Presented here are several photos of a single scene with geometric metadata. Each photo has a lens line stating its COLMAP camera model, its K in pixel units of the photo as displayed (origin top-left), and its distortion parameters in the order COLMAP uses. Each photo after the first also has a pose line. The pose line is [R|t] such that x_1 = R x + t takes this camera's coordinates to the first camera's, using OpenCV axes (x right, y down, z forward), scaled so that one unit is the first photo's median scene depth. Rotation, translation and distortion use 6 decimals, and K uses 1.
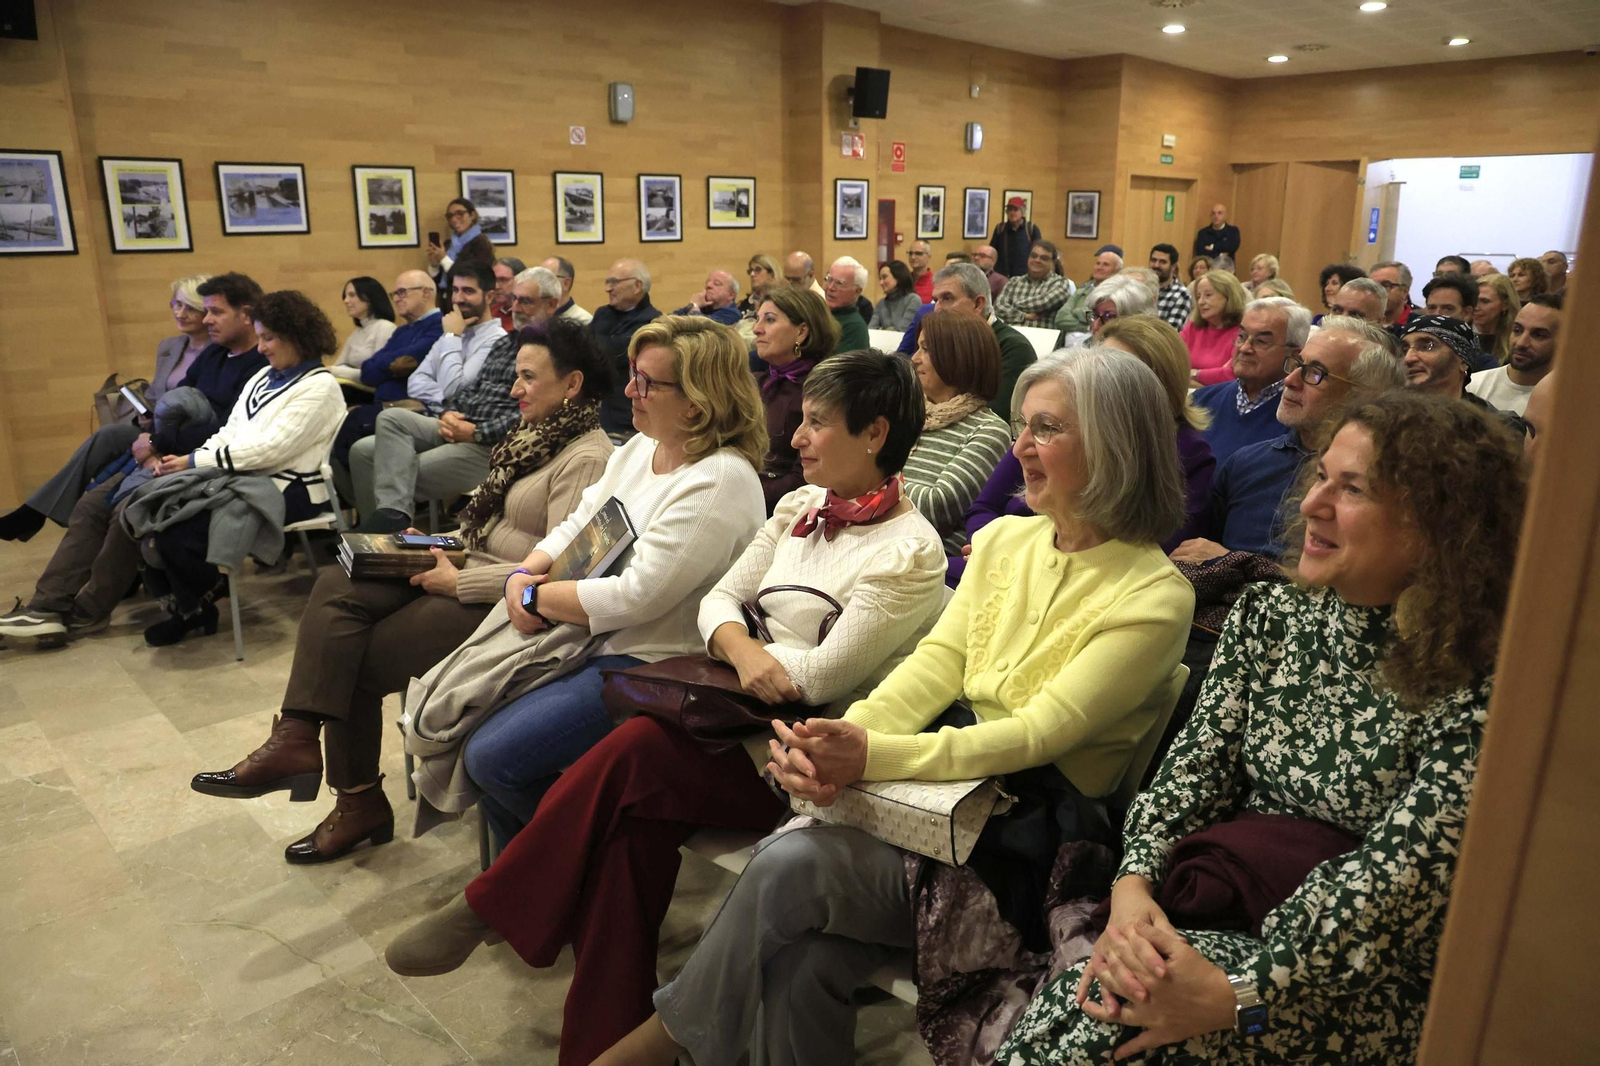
lens RADIAL K [[1075.7, 0, 800.0], [0, 1075.7, 533.0], [0, 0, 1]] dist [-0.058396, 0.004878]
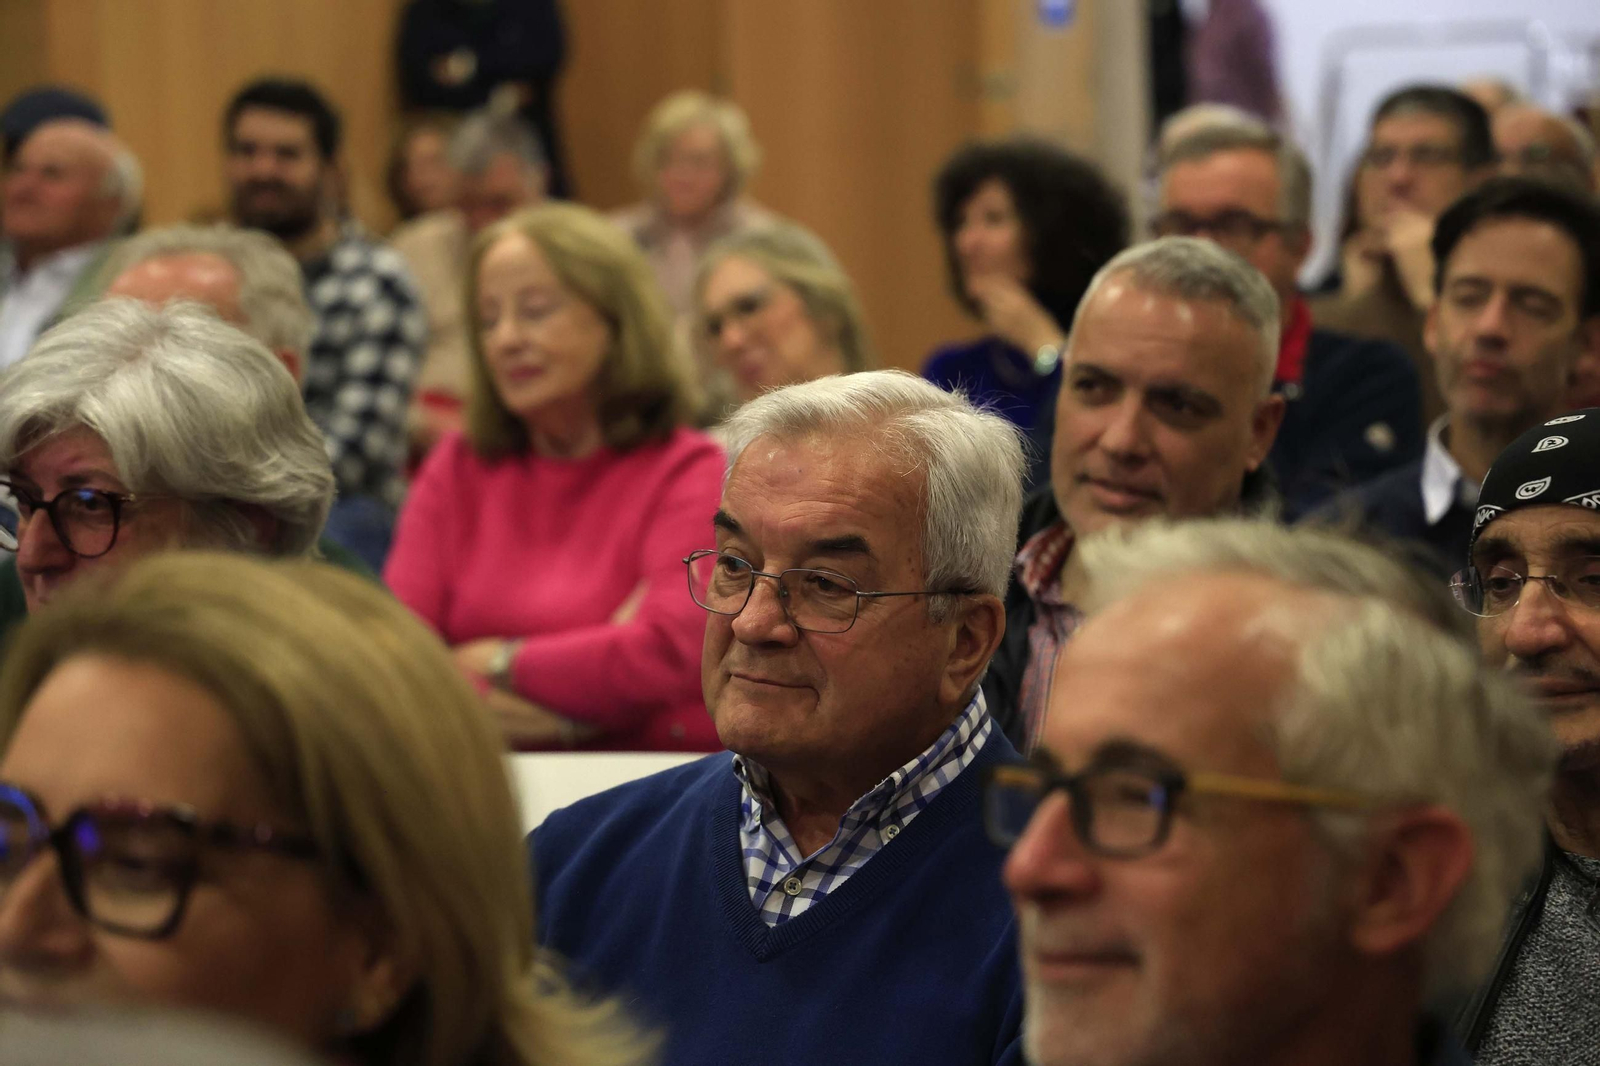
lens RADIAL K [[4787.7, 0, 800.0], [0, 4787.7, 533.0], [0, 0, 1]] dist [0.703847, -0.841372]
pose [[0.909926, -0.071177, 0.408617, 0.059807], [0.140417, 0.979856, -0.142006, -0.083094], [-0.390278, 0.186592, 0.901591, 0.206401]]
